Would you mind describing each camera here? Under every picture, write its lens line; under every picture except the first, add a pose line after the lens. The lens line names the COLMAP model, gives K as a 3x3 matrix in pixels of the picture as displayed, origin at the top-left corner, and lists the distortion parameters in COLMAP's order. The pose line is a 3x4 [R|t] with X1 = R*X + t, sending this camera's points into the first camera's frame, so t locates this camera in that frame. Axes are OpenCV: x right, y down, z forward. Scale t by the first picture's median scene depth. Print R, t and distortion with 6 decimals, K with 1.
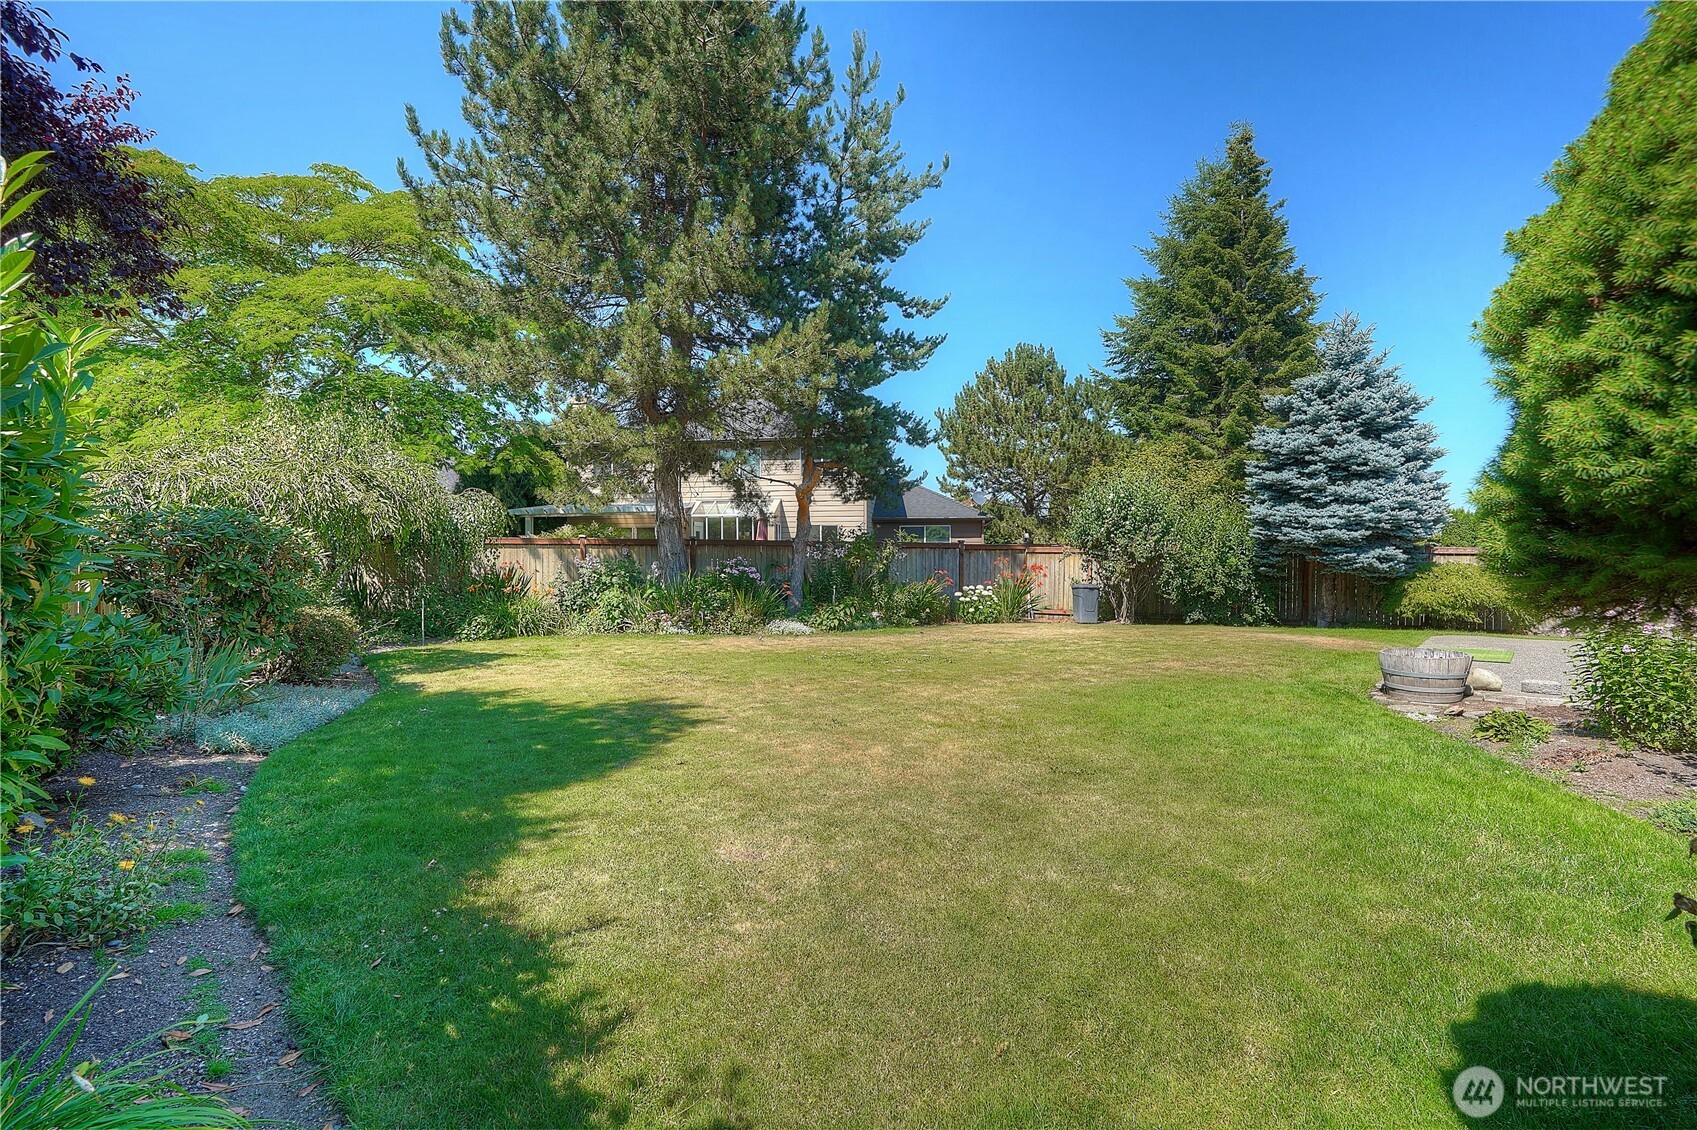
lens RADIAL K [[790.0, 0, 848.1], [0, 790.0, 545.9], [0, 0, 1]] dist [-0.076379, 0.032110]
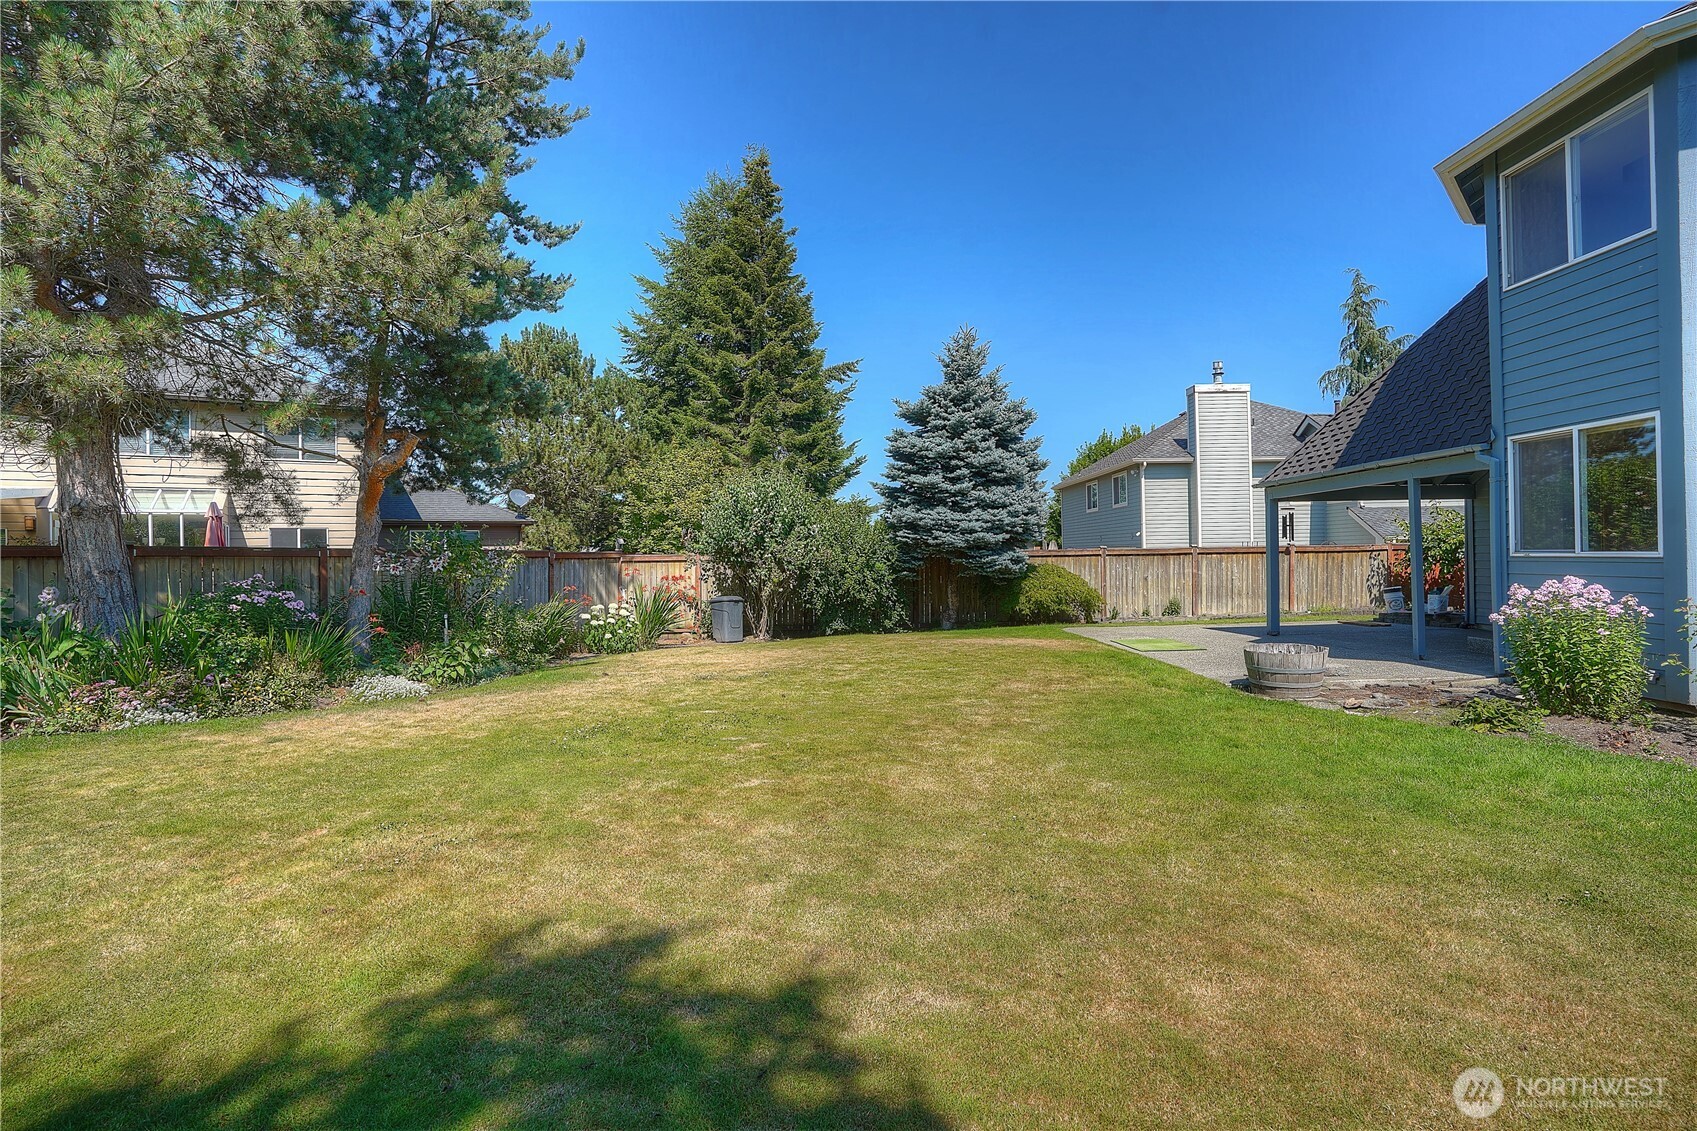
lens RADIAL K [[790.0, 0, 848.1], [0, 790.0, 546.4], [0, 0, 1]] dist [-0.076379, 0.032110]
pose [[0.769993, -0.004191, 0.638039, -0.166733], [0.011905, 0.999899, -0.007800, 0.002603], [-0.637942, 0.013601, 0.769965, 0.281730]]
